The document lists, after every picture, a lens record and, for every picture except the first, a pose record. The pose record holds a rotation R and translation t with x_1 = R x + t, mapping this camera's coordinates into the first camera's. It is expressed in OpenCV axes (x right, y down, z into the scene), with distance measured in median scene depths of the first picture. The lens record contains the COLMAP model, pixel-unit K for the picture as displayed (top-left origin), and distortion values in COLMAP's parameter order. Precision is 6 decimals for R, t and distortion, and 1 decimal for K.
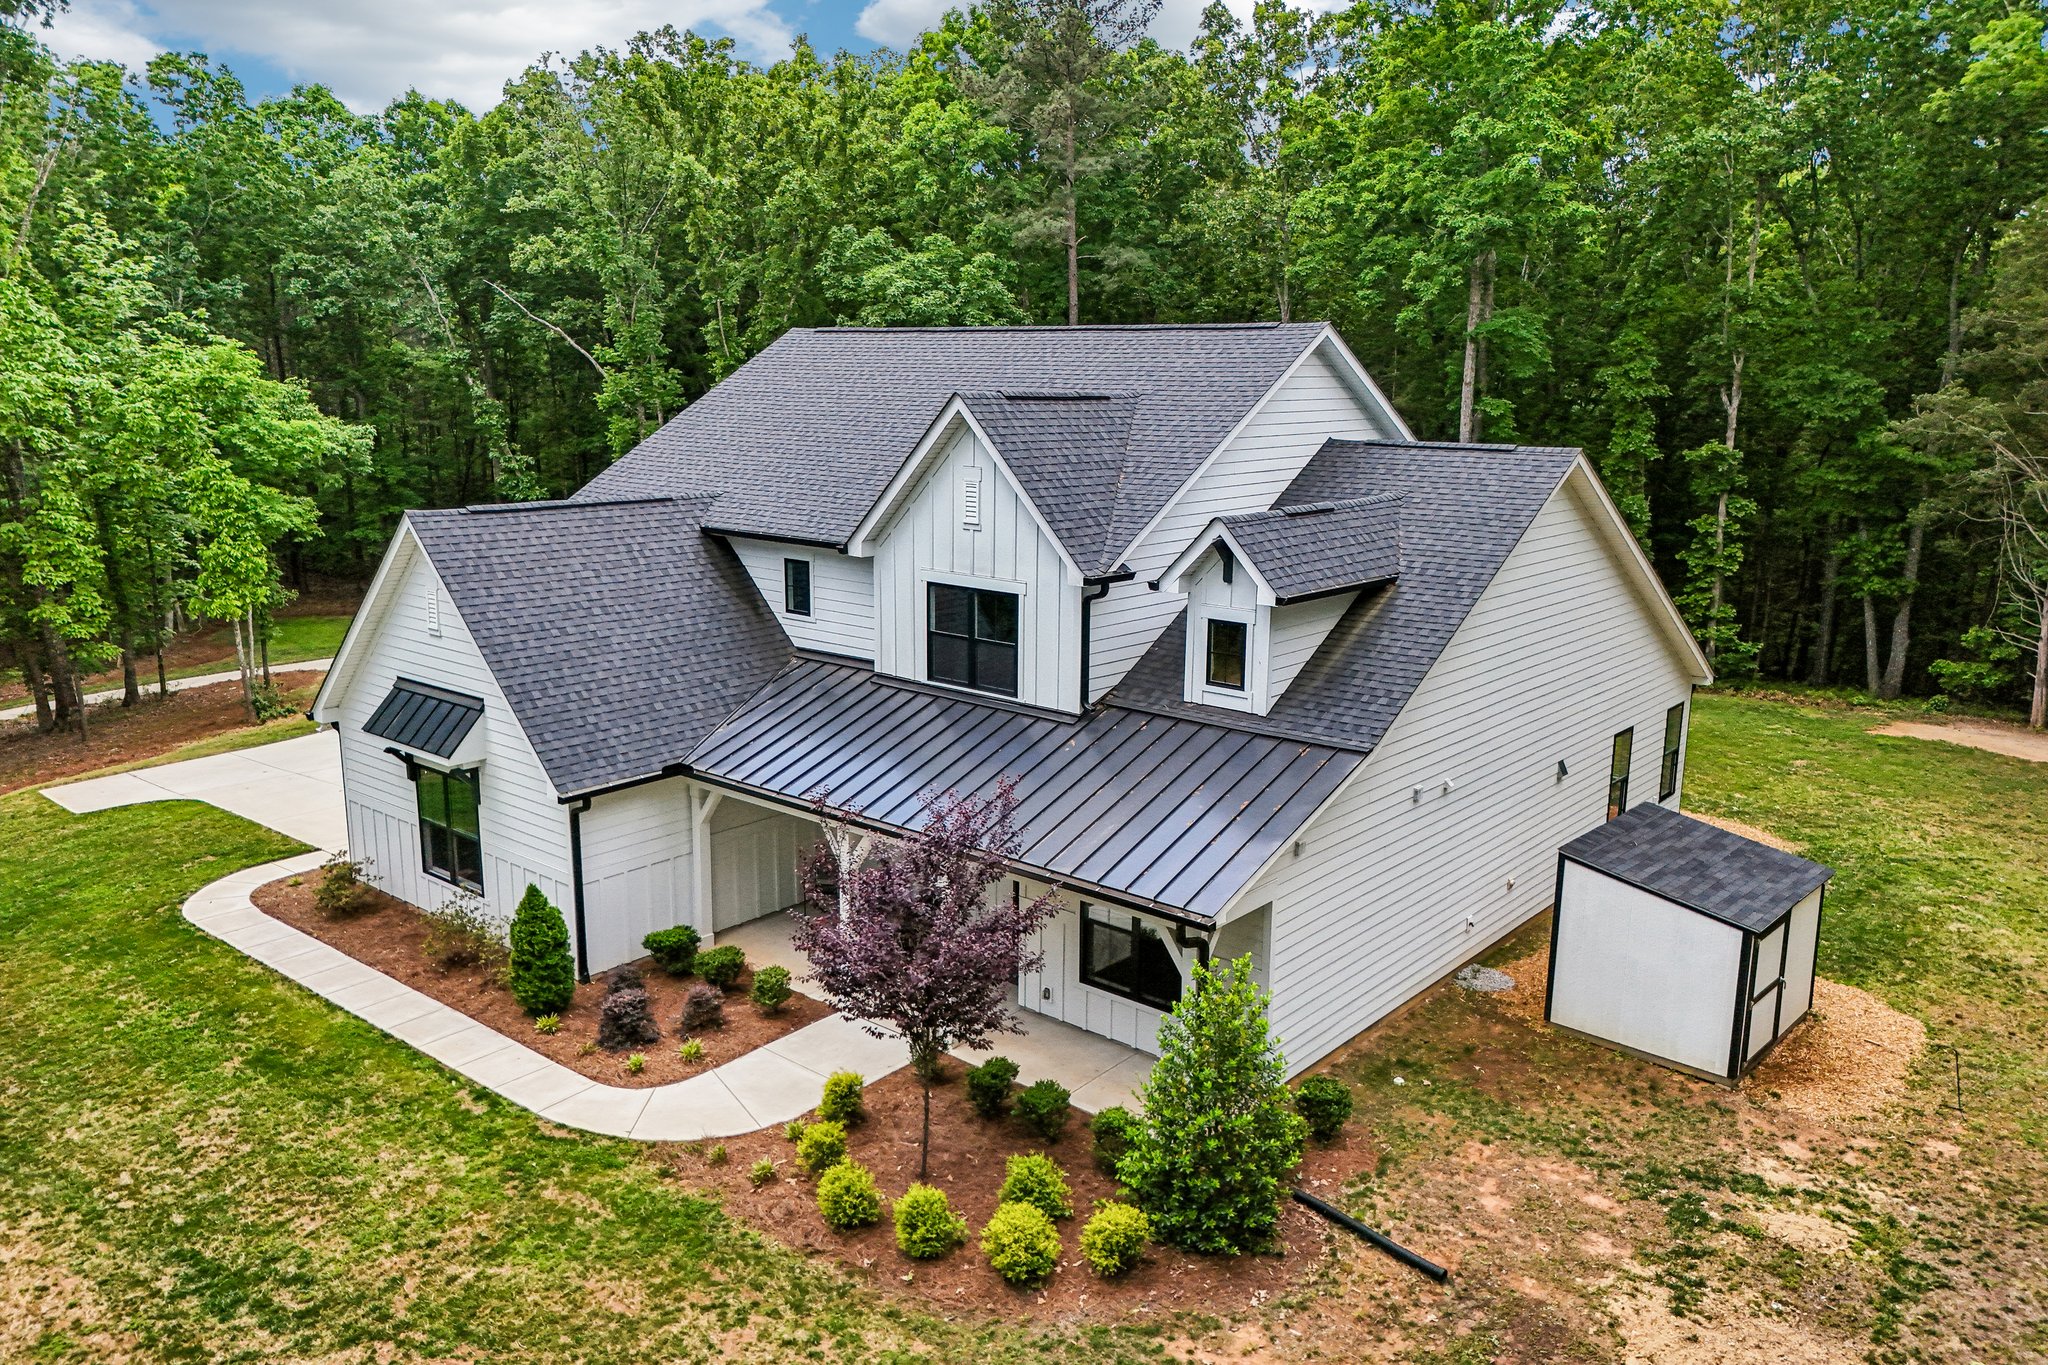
lens RADIAL K [[1508.6, 0, 1023.6], [0, 1508.6, 672.1], [0, 0, 1]] dist [0.057000, -0.052962]
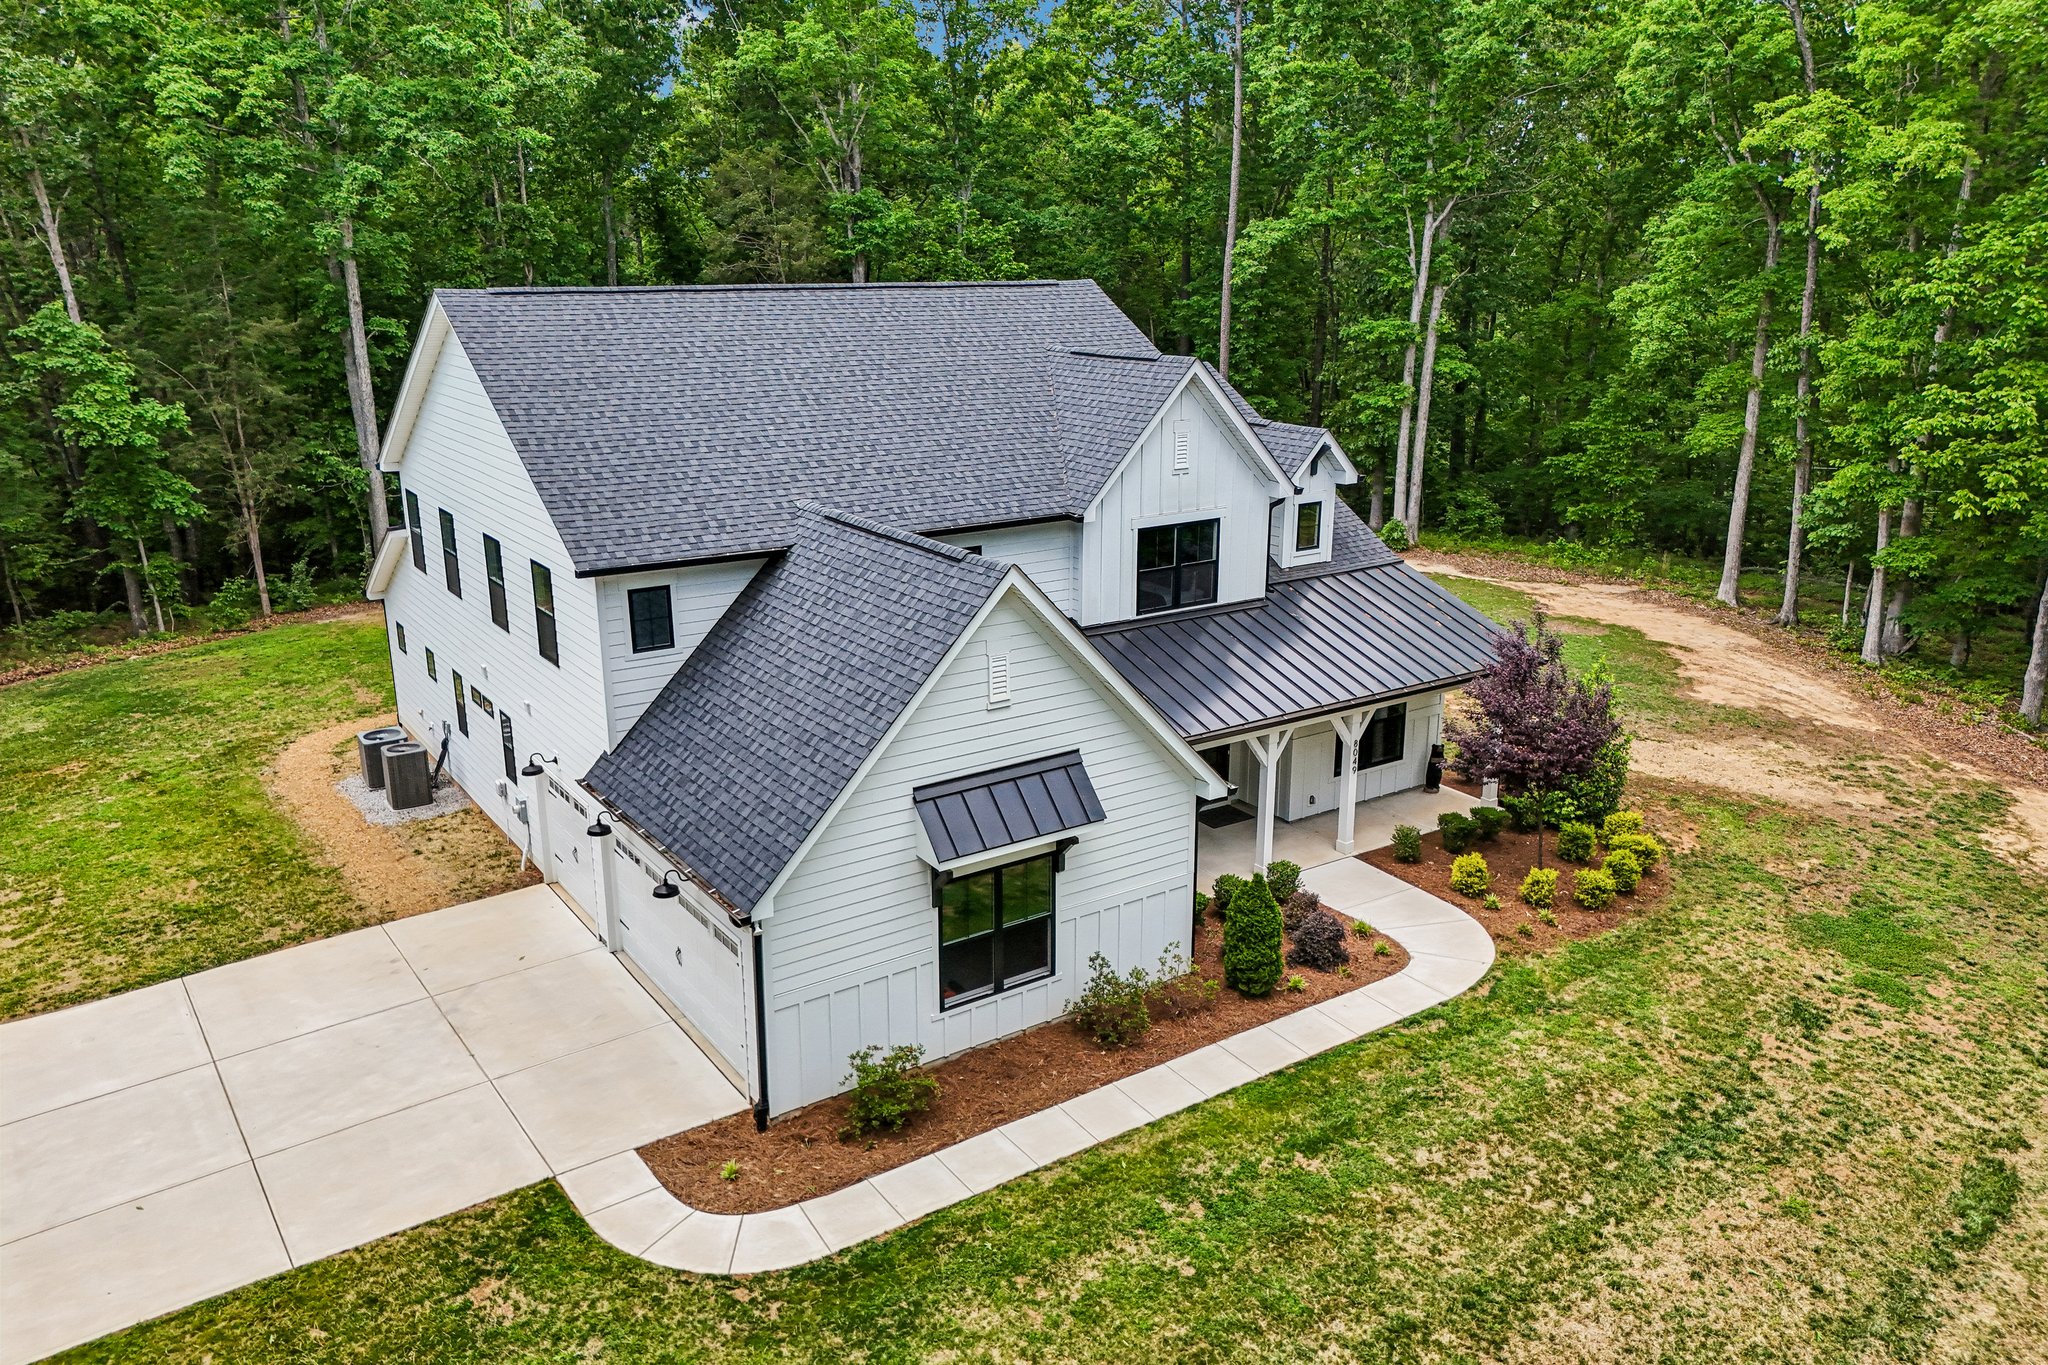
lens RADIAL K [[1508.6, 0, 1025.2], [0, 1508.6, 677.6], [0, 0, 1]] dist [0.057000, -0.052962]
pose [[0.262871, -0.279432, 0.923481, -1.204050], [0.195235, 0.952748, 0.232713, -0.241845], [-0.944871, 0.119122, 0.305005, 0.777366]]
